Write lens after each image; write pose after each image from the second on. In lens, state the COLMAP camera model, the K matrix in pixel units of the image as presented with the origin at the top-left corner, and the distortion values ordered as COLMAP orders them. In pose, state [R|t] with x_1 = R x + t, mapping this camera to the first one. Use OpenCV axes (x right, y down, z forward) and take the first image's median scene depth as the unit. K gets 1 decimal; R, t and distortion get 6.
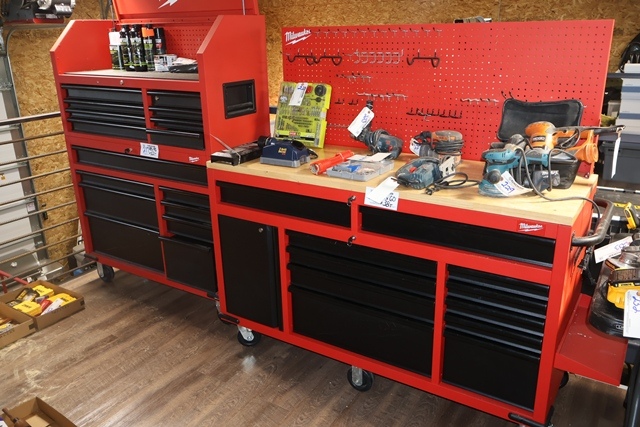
lens RADIAL K [[528.8, 0, 320.0], [0, 528.8, 213.5], [0, 0, 1]] dist [-0.009261, 0.003052]
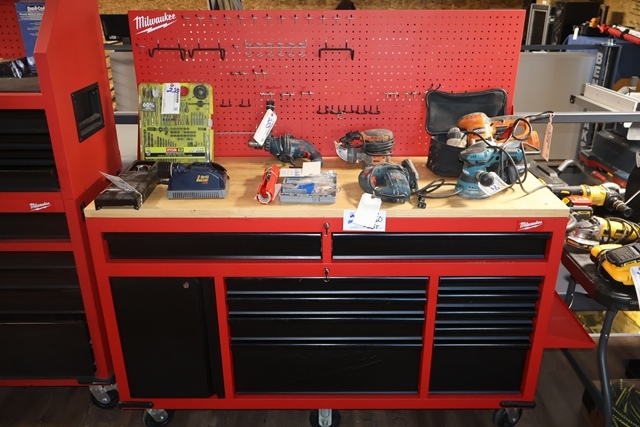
lens RADIAL K [[528.8, 0, 320.0], [0, 528.8, 213.5], [0, 0, 1]] dist [-0.009261, 0.003052]
pose [[0.842361, -0.192042, 0.503536, -0.316513], [0.163104, 0.981381, 0.101431, -0.117087], [-0.513640, -0.003313, 0.858000, 0.252238]]
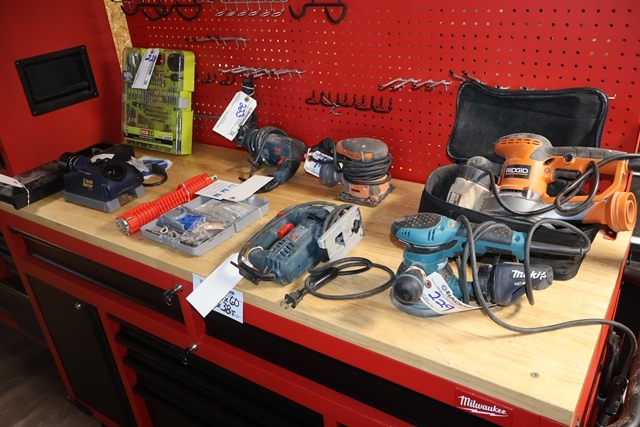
lens RADIAL K [[536.2, 0, 320.0], [0, 536.2, 213.5], [0, 0, 1]] dist [-0.004585, -0.003045]
pose [[0.998268, -0.044435, -0.038544, 0.205783], [0.049536, 0.988412, 0.143487, -0.156000], [0.031722, -0.145148, 0.988901, 0.405088]]
